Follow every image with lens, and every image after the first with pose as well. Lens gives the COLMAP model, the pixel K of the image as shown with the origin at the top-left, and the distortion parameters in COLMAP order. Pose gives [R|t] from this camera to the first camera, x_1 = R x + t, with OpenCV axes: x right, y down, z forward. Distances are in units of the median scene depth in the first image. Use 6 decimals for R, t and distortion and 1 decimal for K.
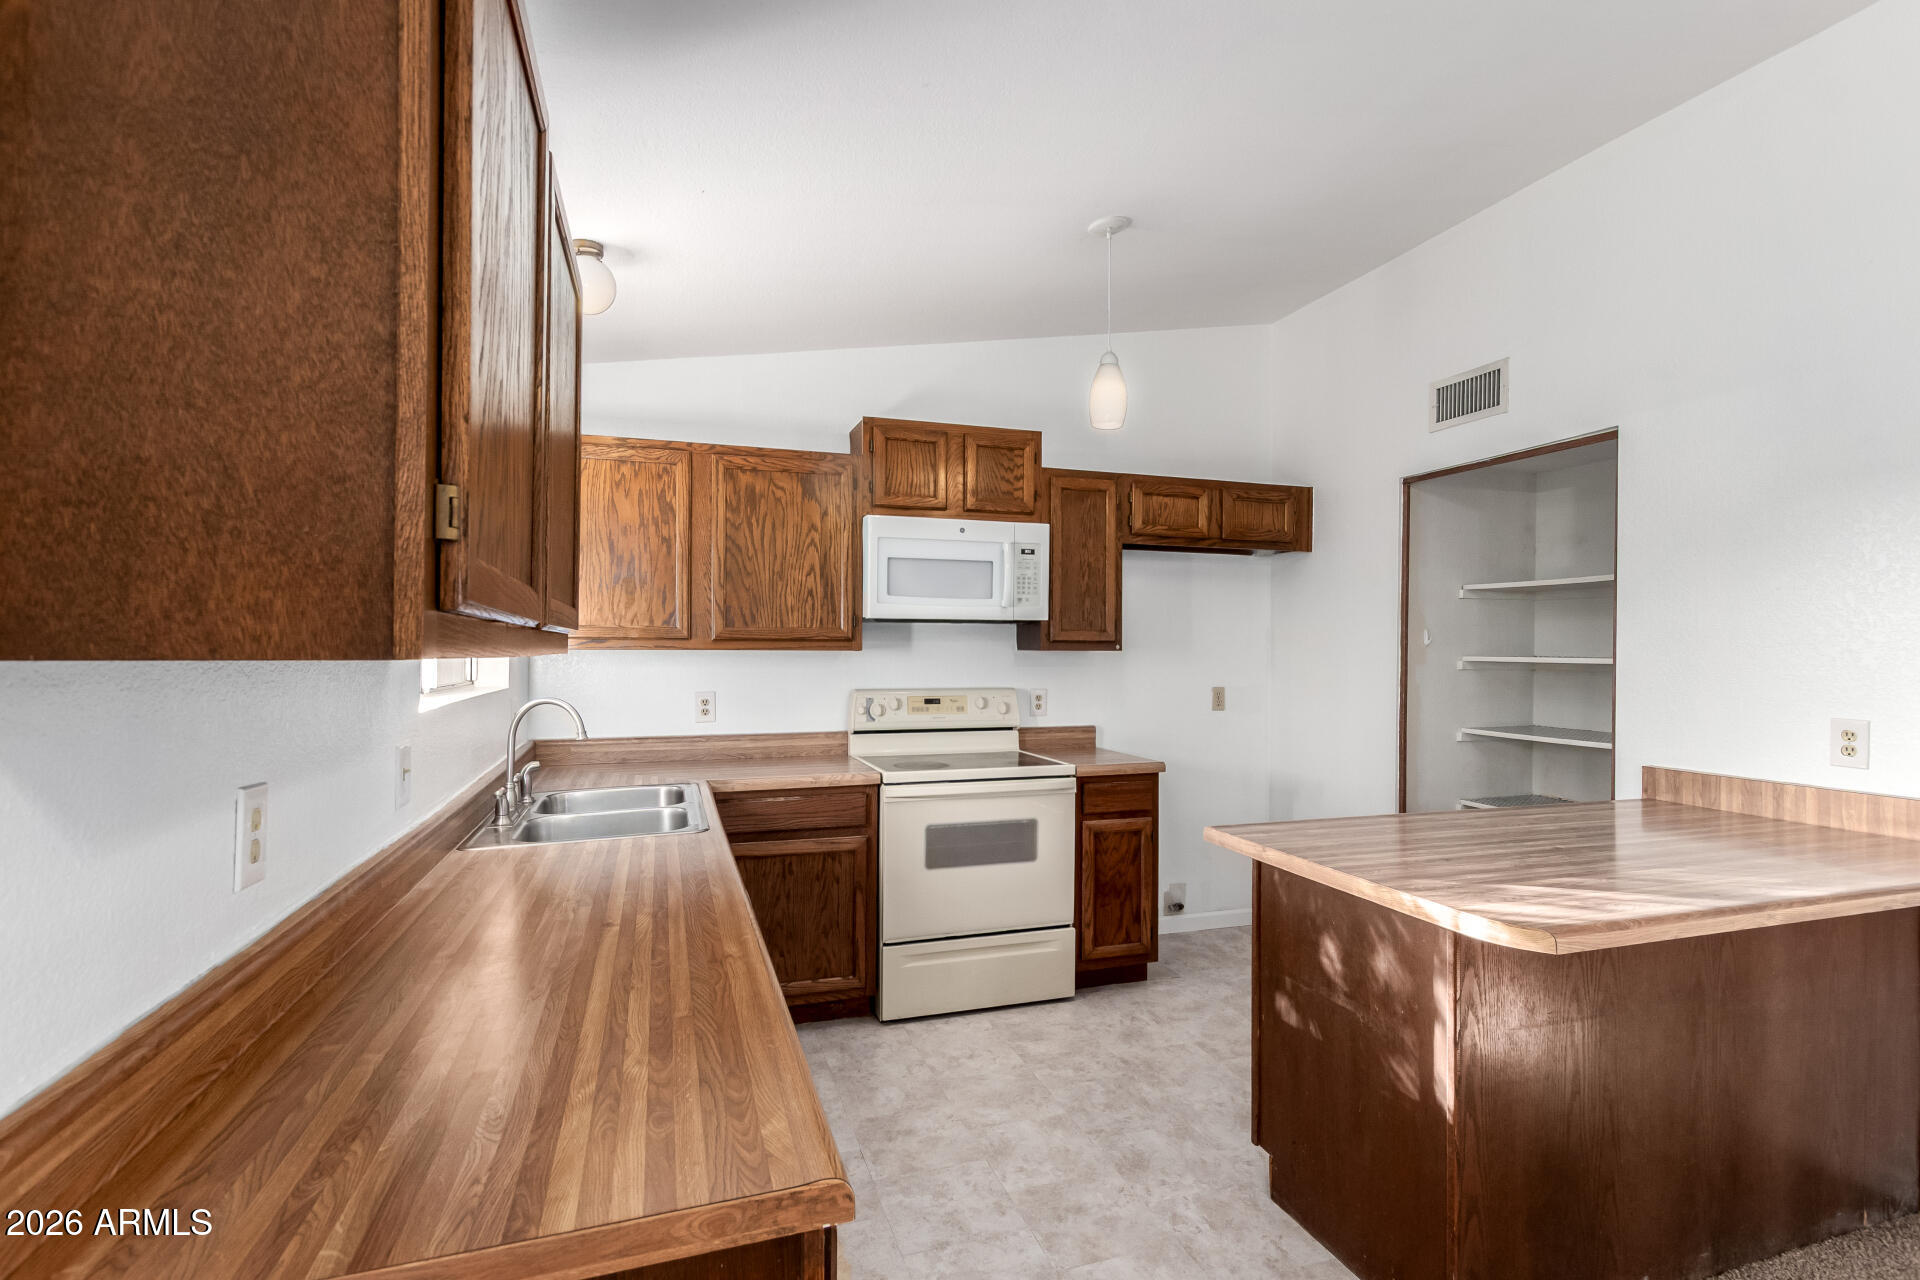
lens RADIAL K [[916.5, 0, 963.8], [0, 916.5, 643.5], [0, 0, 1]] dist [0.011834, -0.002244]
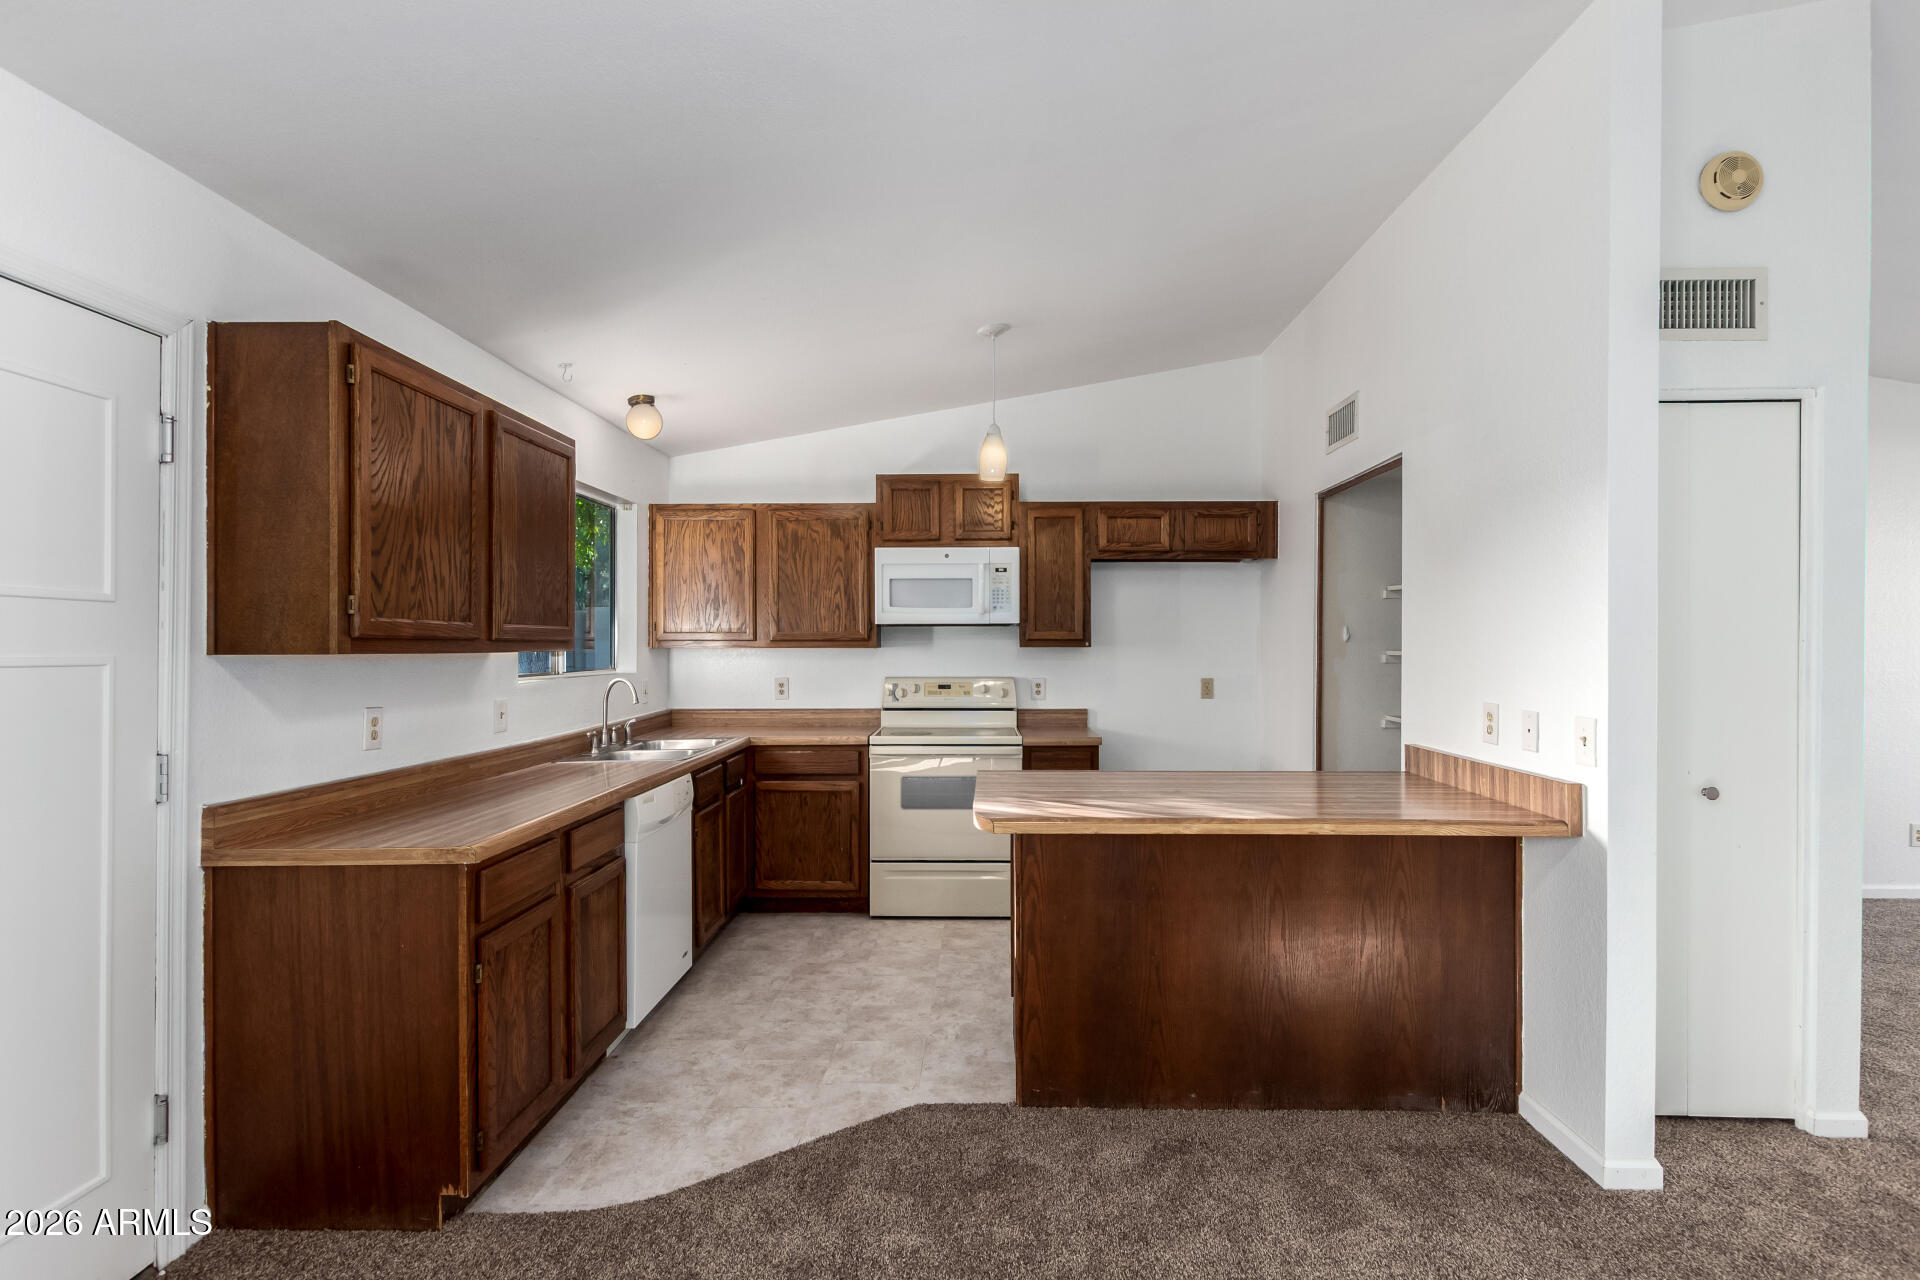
lens RADIAL K [[916.5, 0, 959.2], [0, 916.5, 643.4], [0, 0, 1]] dist [0.011834, -0.002244]
pose [[0.938368, -0.005282, -0.345597, 0.490267], [0.006943, 0.999970, 0.003569, -0.003032], [0.345568, -0.005748, 0.938376, -0.235192]]
